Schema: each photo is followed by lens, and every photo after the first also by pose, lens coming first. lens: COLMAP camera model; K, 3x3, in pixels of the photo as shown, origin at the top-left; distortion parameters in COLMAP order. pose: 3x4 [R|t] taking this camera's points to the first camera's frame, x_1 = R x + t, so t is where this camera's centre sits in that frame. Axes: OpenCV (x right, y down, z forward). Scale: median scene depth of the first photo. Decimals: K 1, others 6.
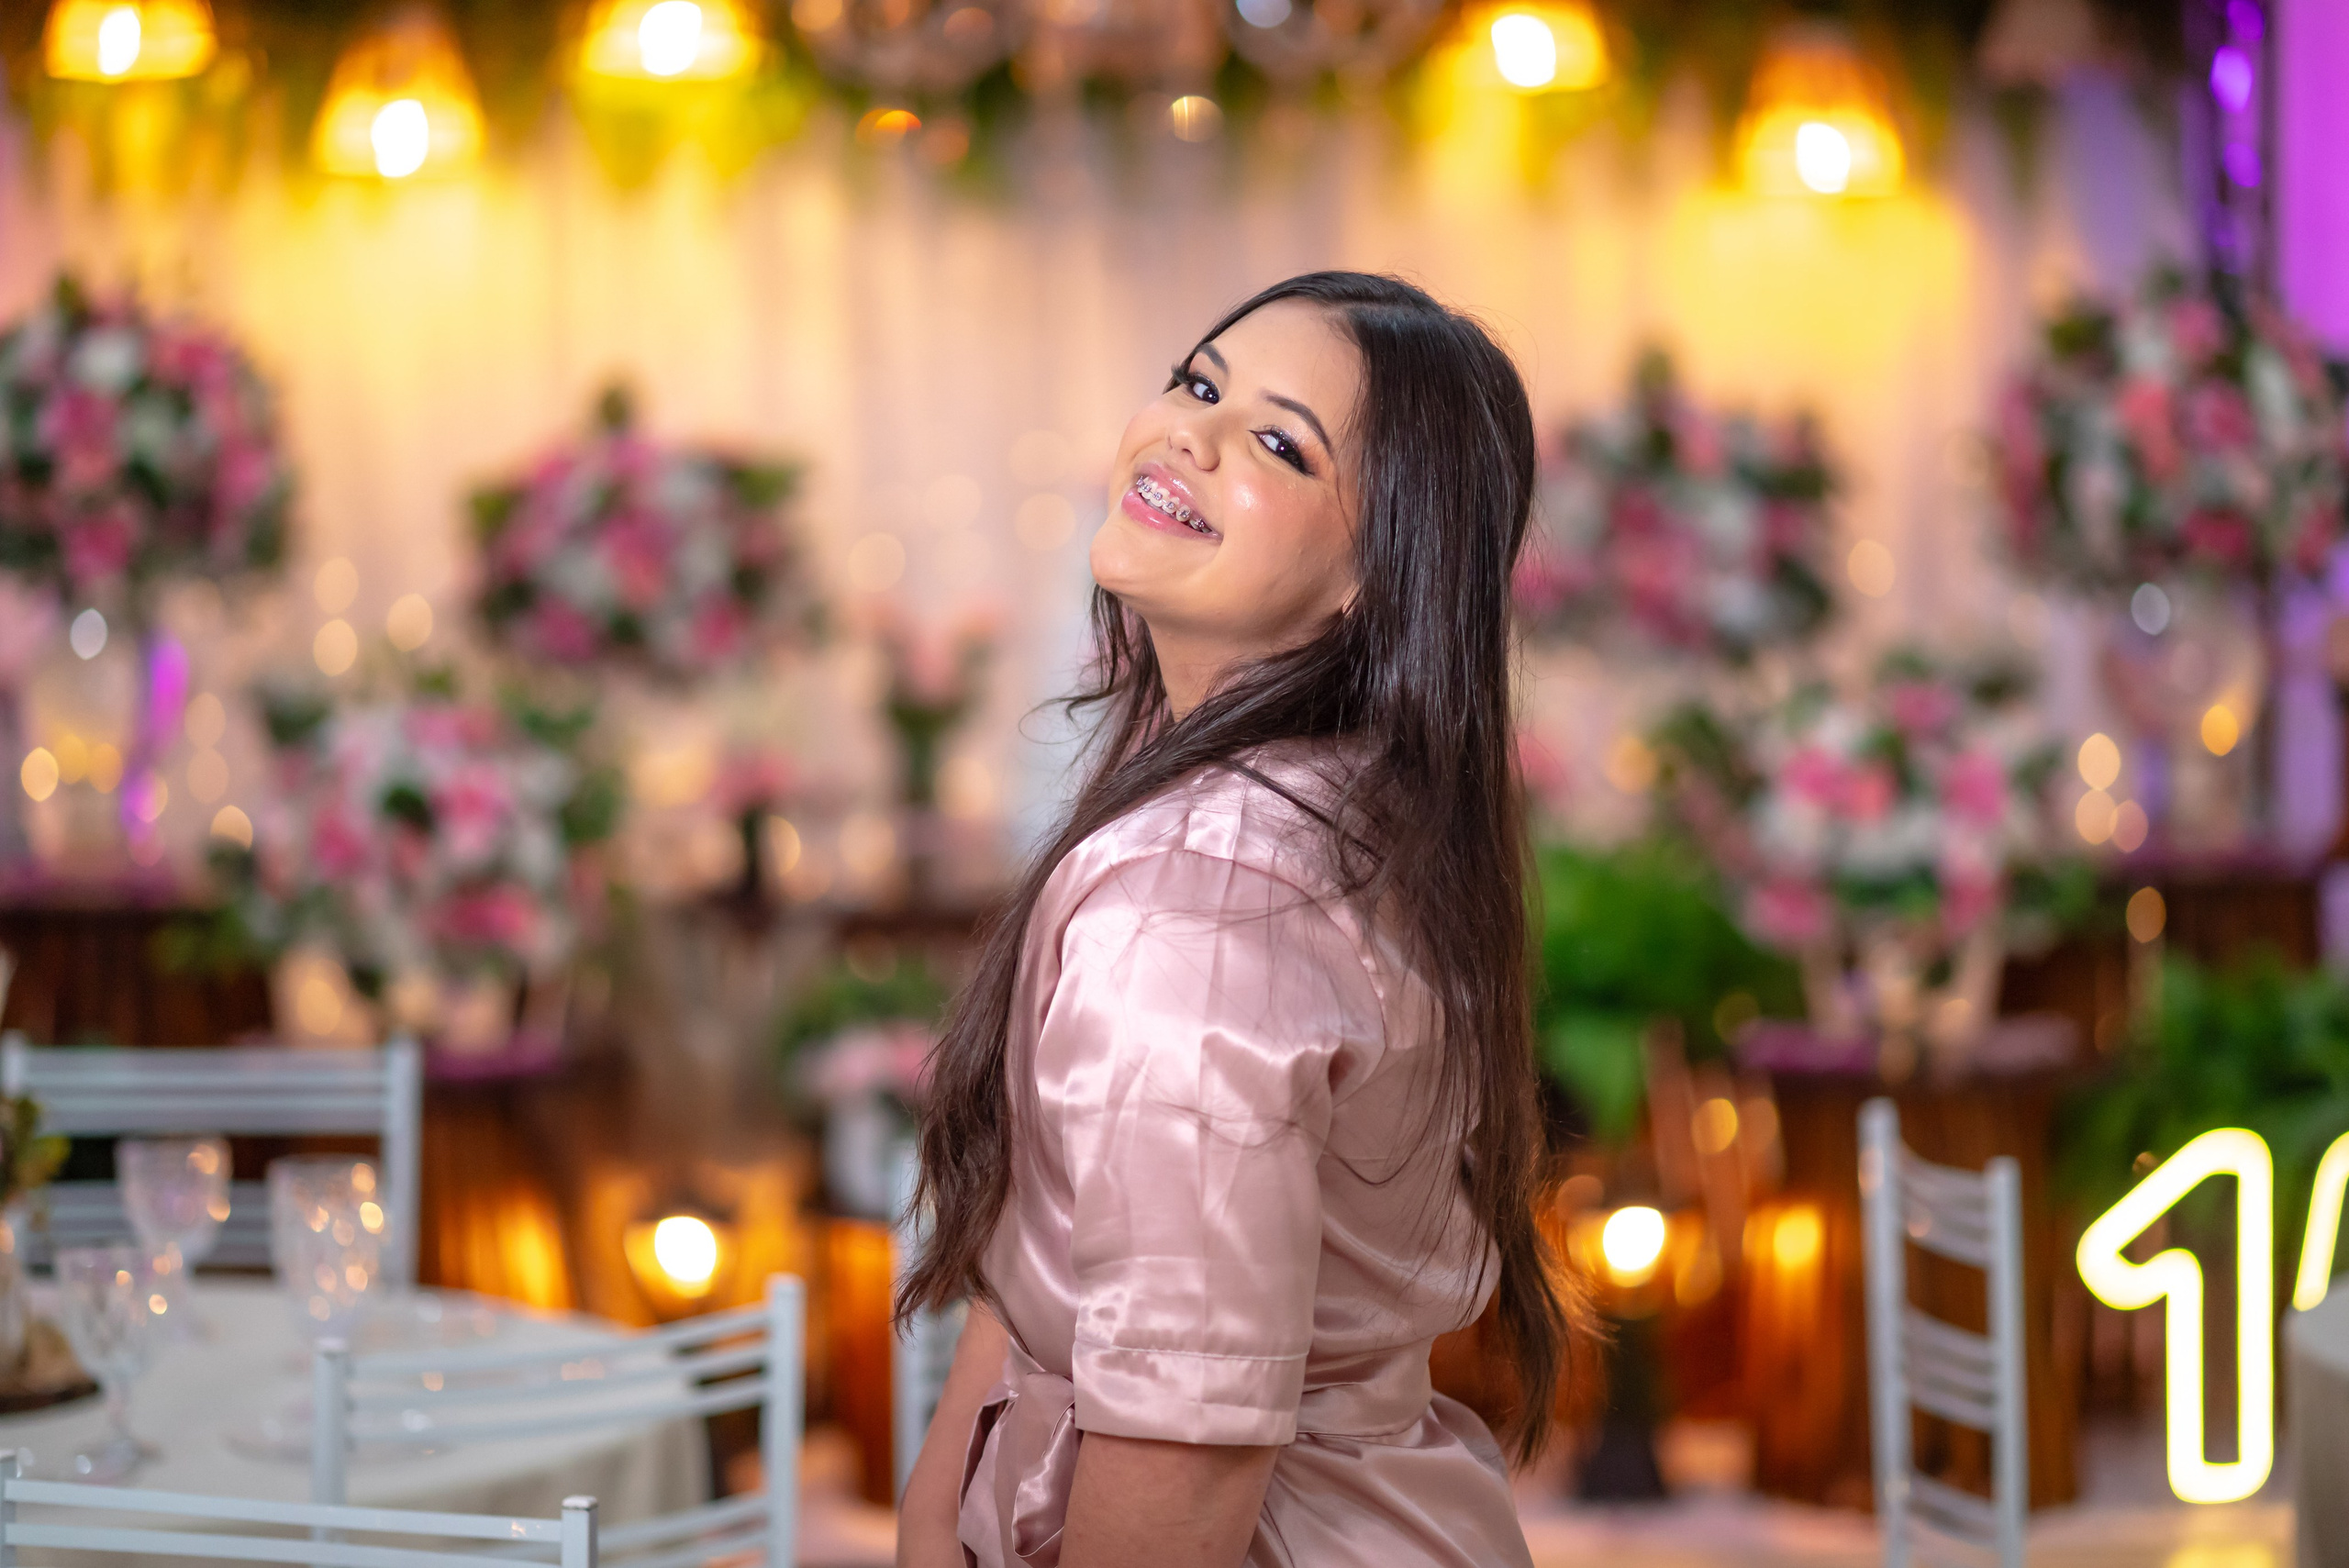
lens RADIAL K [[5694.8, 0, 1174.5], [0, 5694.8, 784.0], [0, 0, 1]] dist [0.090668, -0.566397]
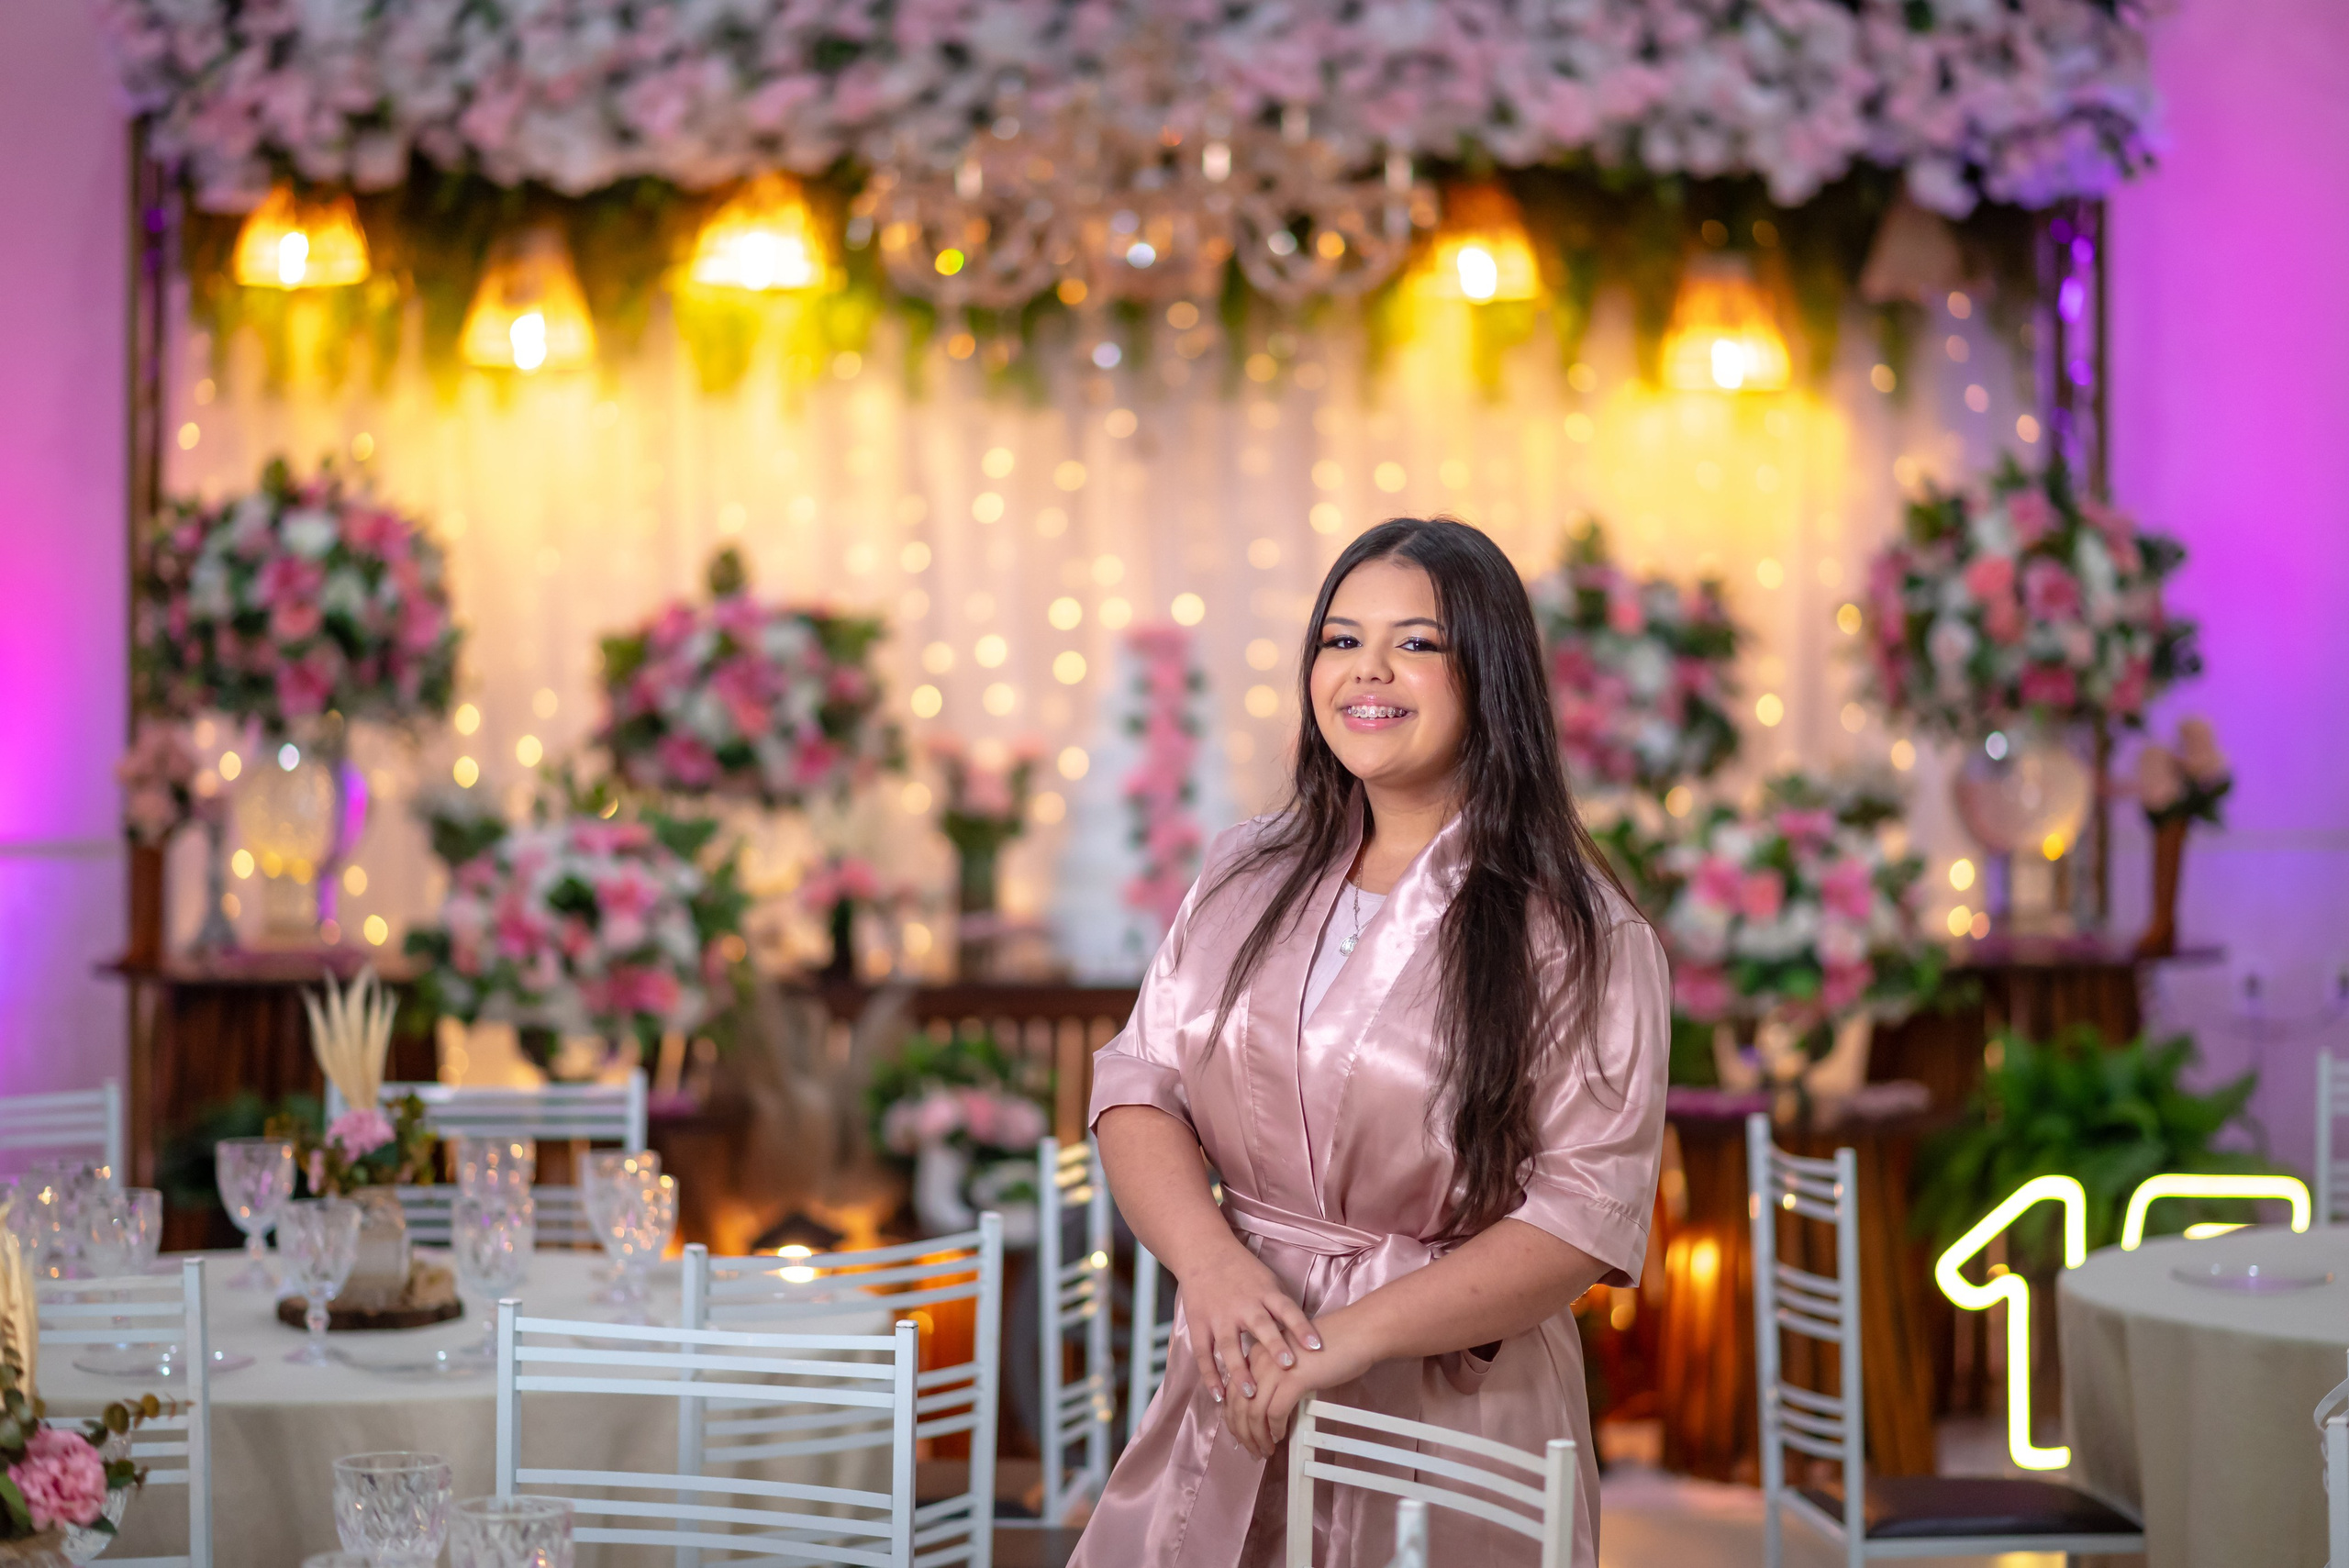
lens RADIAL K [[5694.8, 0, 1174.5], [0, 5694.8, 784.0], [0, 0, 1]] dist [0.090668, -0.566397]
pose [[0.999898, 0.003768, 0.013742, -0.020254], [-0.003462, 0.999748, -0.022188, 0.005055], [-0.013822, 0.022138, 0.999659, -0.210025]]
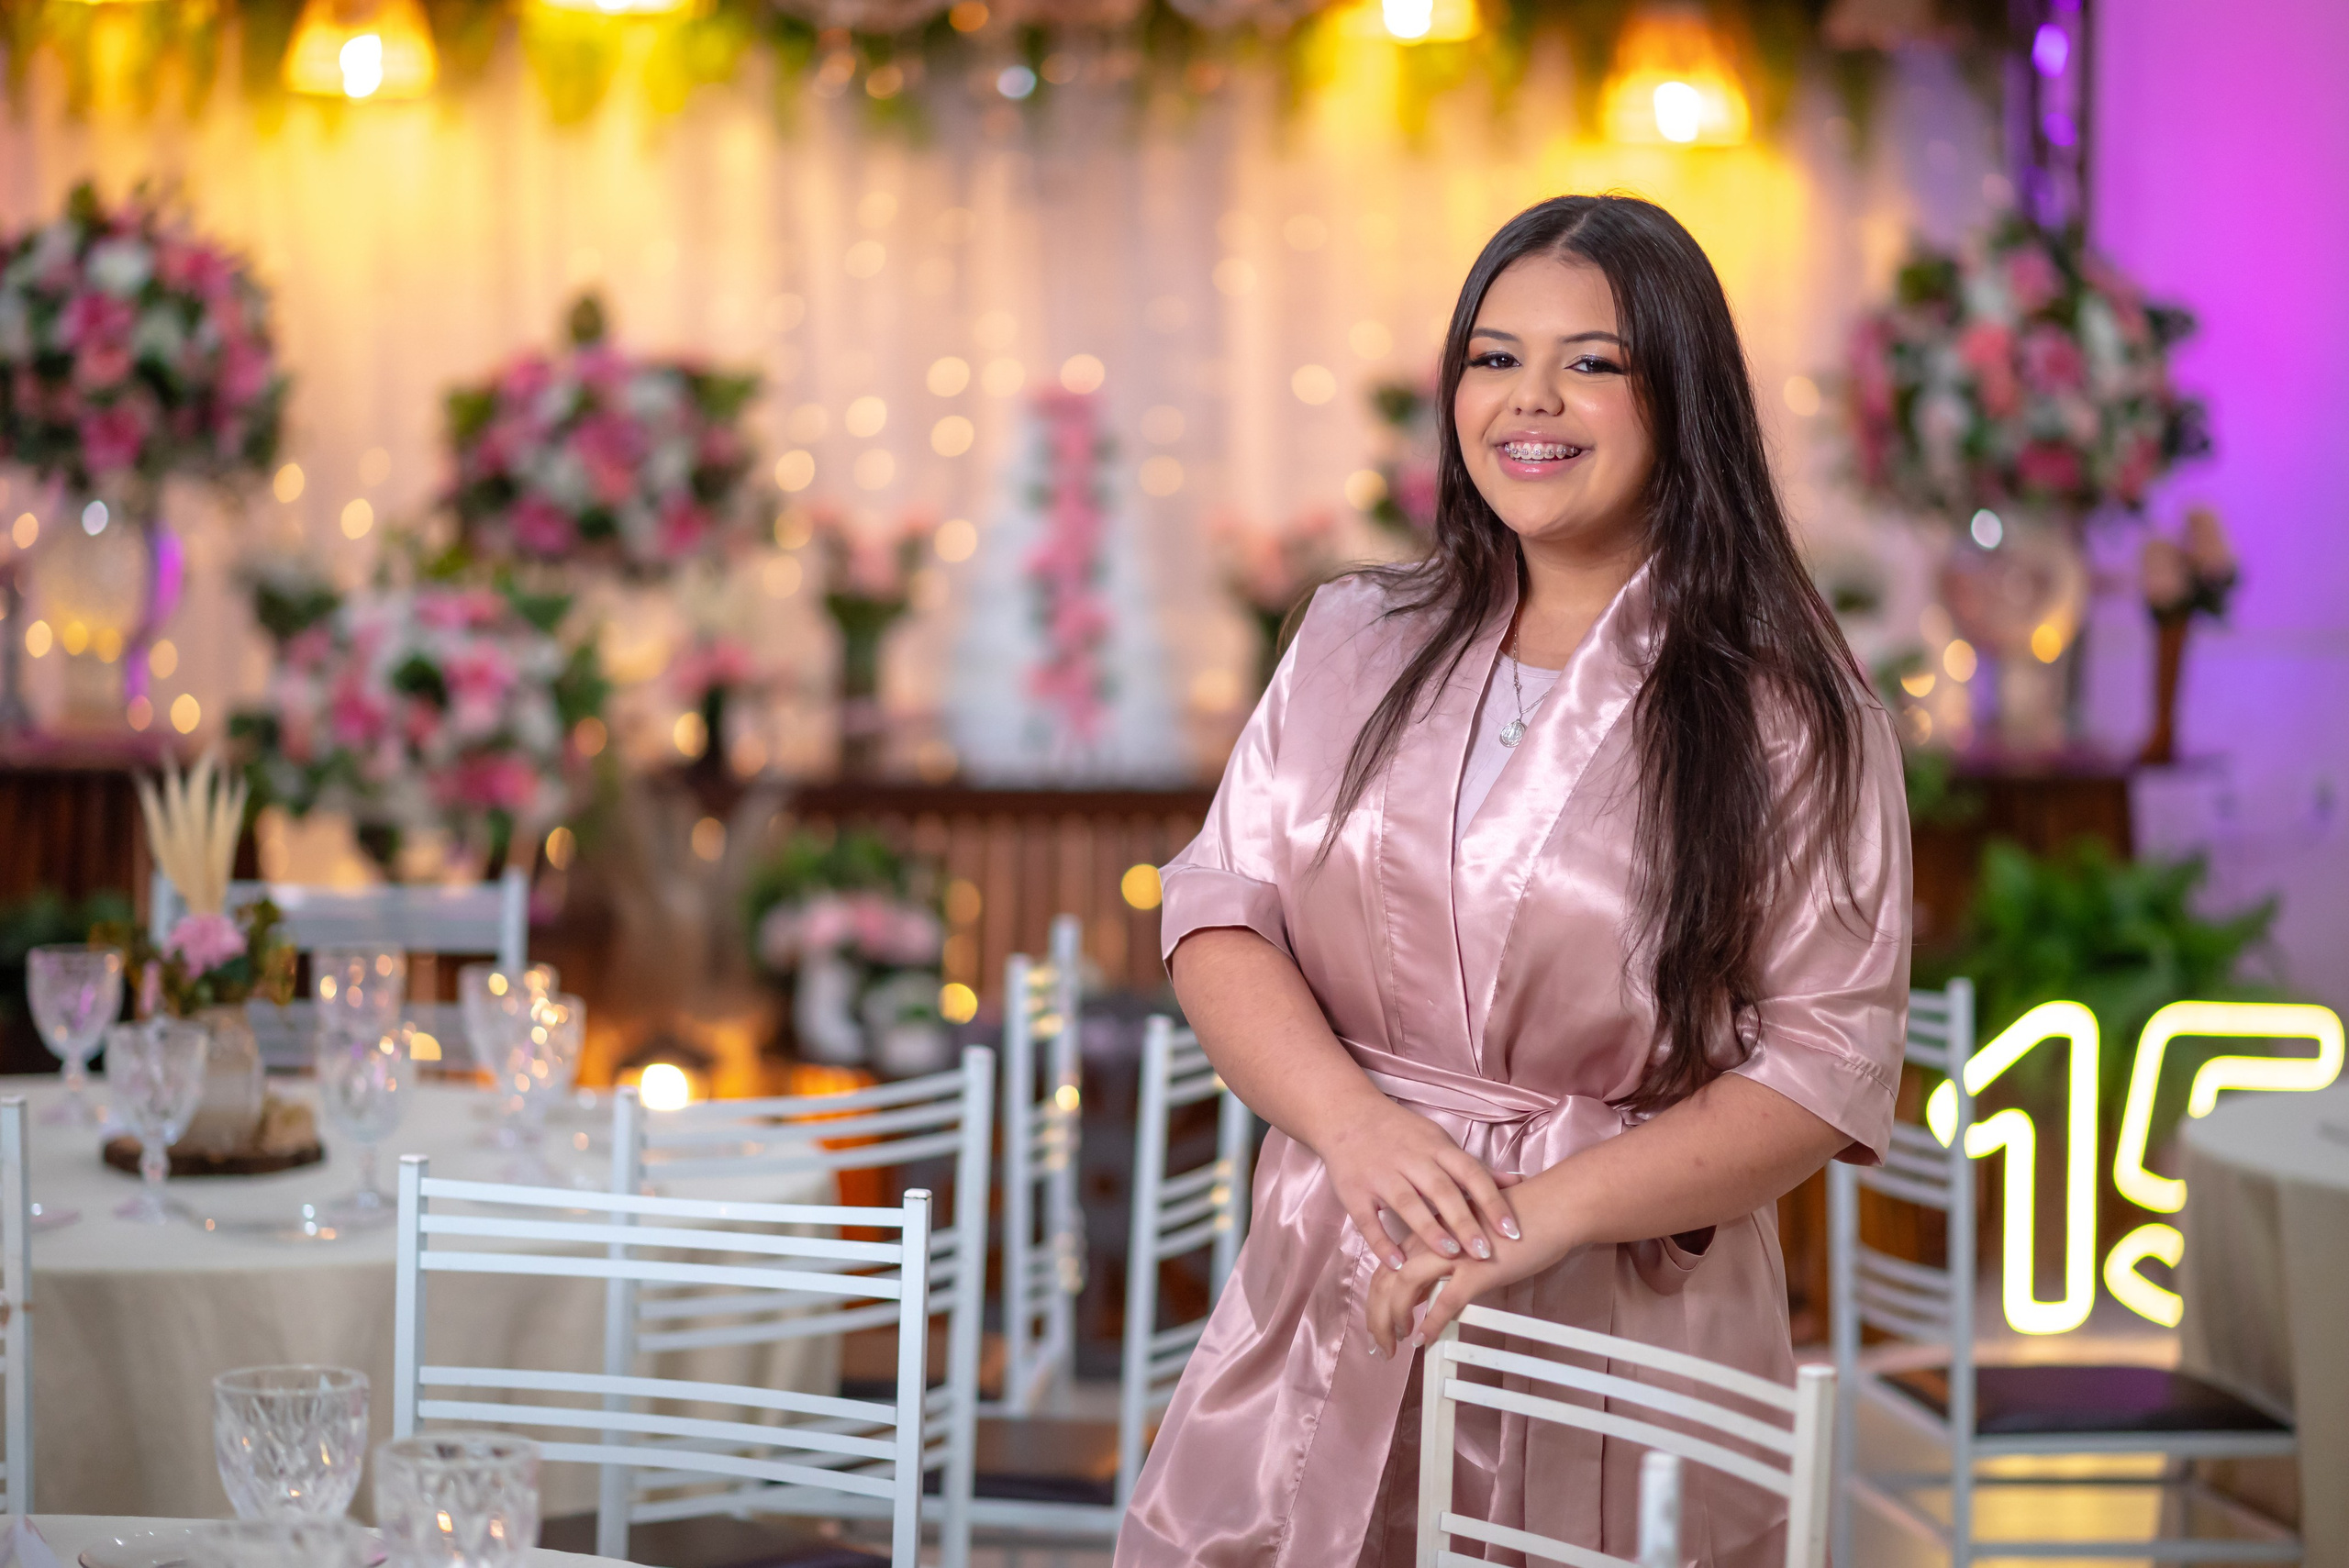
lens RADIAL K [[5723.0, 0, 1228.3], [0, 5723.0, 640.8], [0, 0, 1]] dist [0.041700, 0.365214]
pose [[0.997833, 0.016894, 0.063585, -0.045684], [-0.016089, 0.999784, -0.013148, 0.007448], [-0.063794, 0.012097, 0.997890, -0.097041]]
